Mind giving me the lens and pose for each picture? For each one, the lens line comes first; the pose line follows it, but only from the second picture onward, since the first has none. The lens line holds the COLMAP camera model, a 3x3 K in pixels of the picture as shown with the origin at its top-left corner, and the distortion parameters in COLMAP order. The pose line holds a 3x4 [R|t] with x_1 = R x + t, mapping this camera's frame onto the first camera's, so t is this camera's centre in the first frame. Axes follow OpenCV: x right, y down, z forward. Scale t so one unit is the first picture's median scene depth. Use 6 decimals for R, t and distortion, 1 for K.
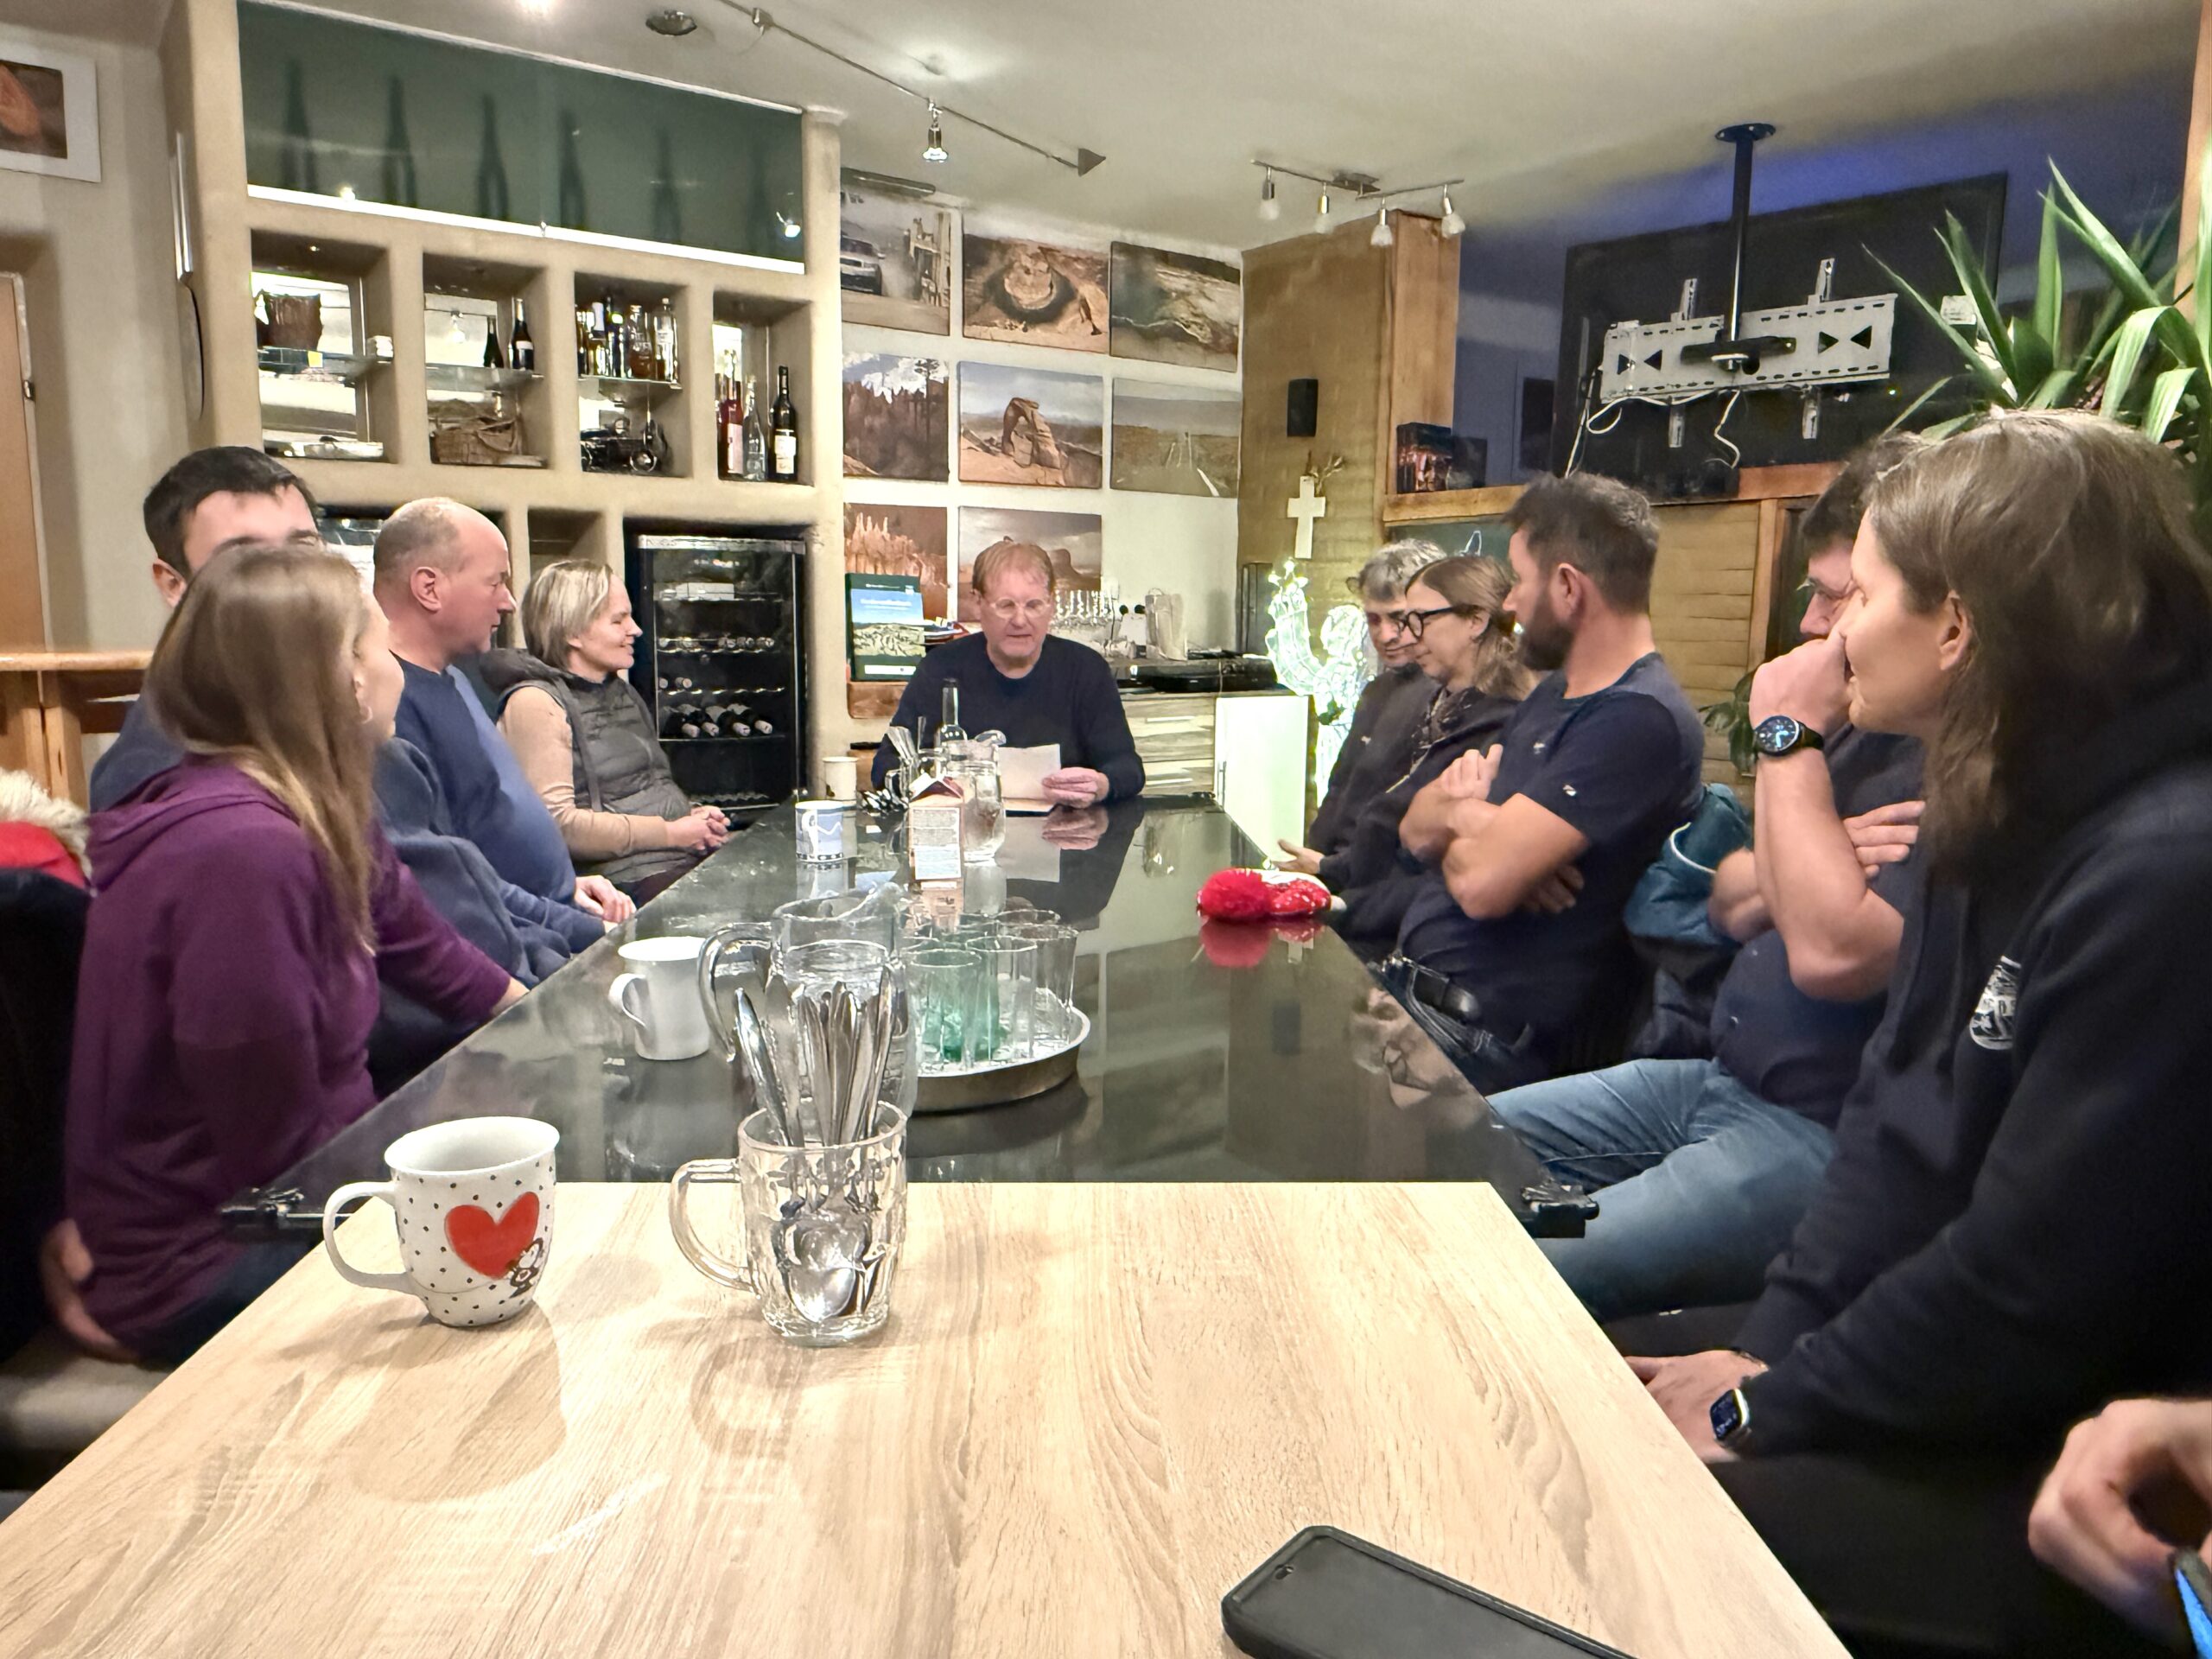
lens RADIAL K [[1528.1, 0, 1098.3], [0, 1528.1, 834.3], [0, 0, 1]] dist [0.019212, -0.028860]
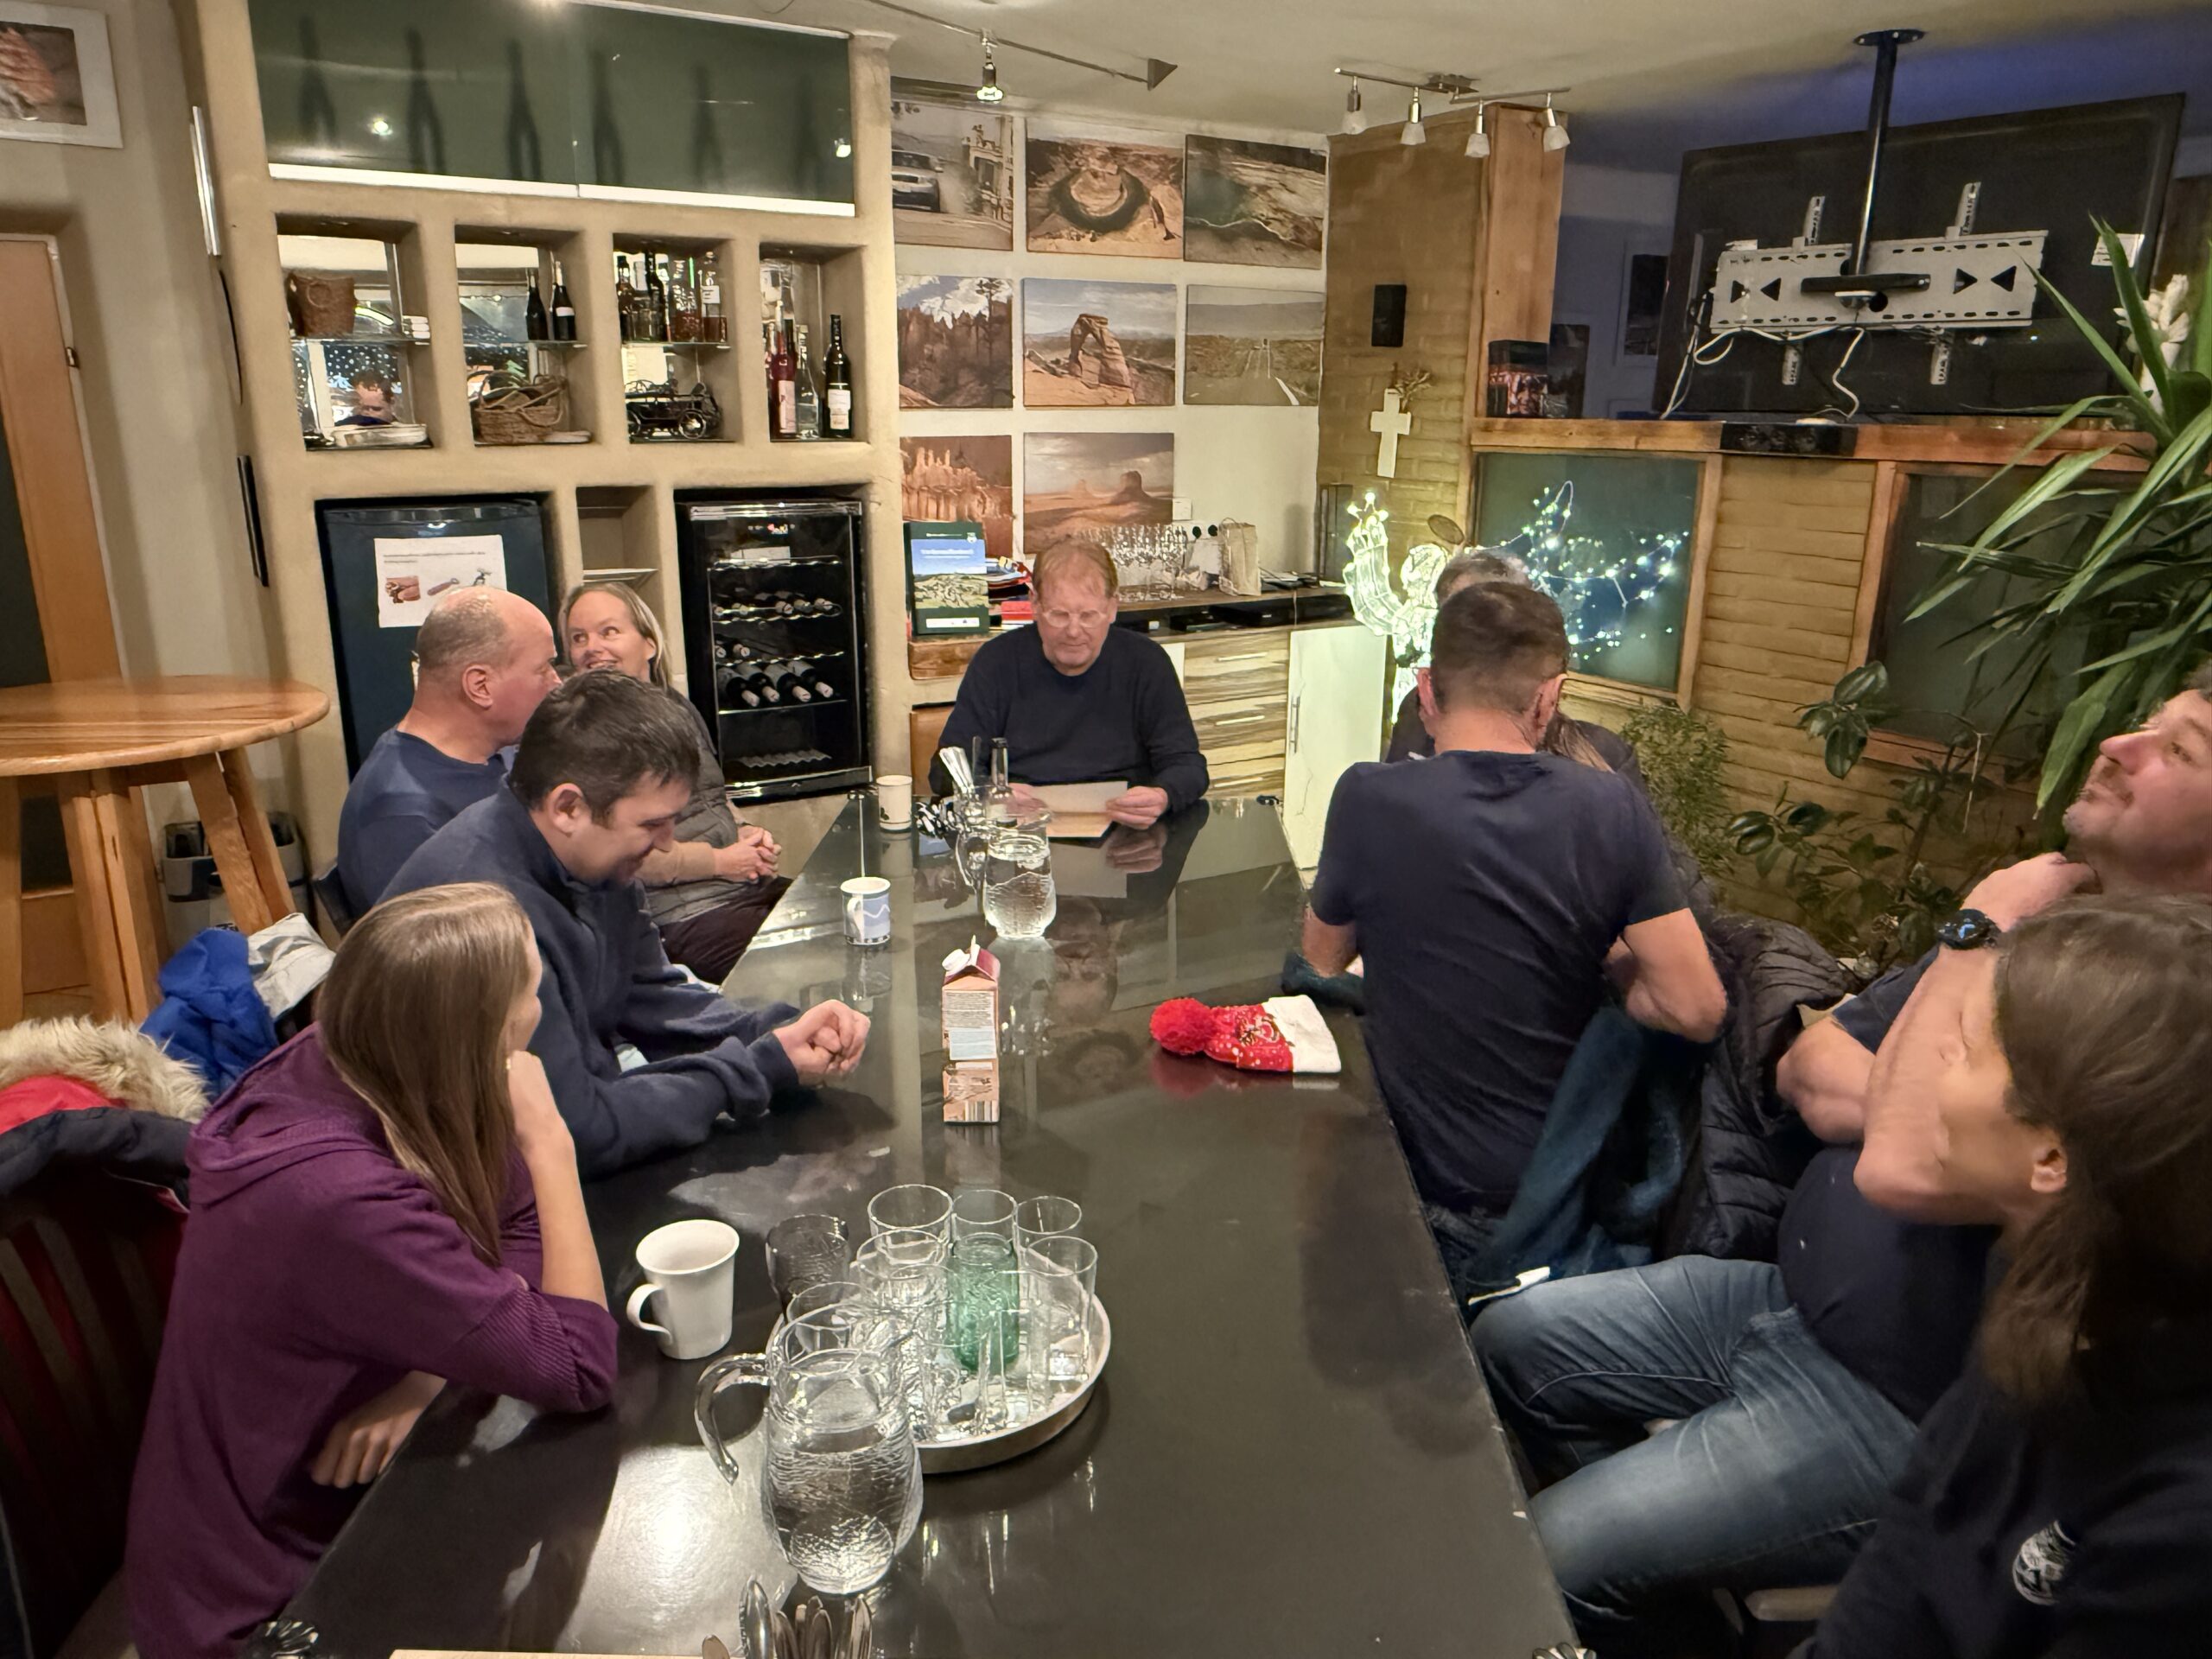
lens RADIAL K [[1528.1, 0, 1102.7], [0, 1528.1, 826.3], [0, 0, 1]] dist [0.019212, -0.028860]
pose [[0.998522, 0.009003, -0.053602, 0.013181], [-0.001861, 0.991272, 0.131820, -0.107704], [0.054321, -0.131526, 0.989823, 0.023280]]
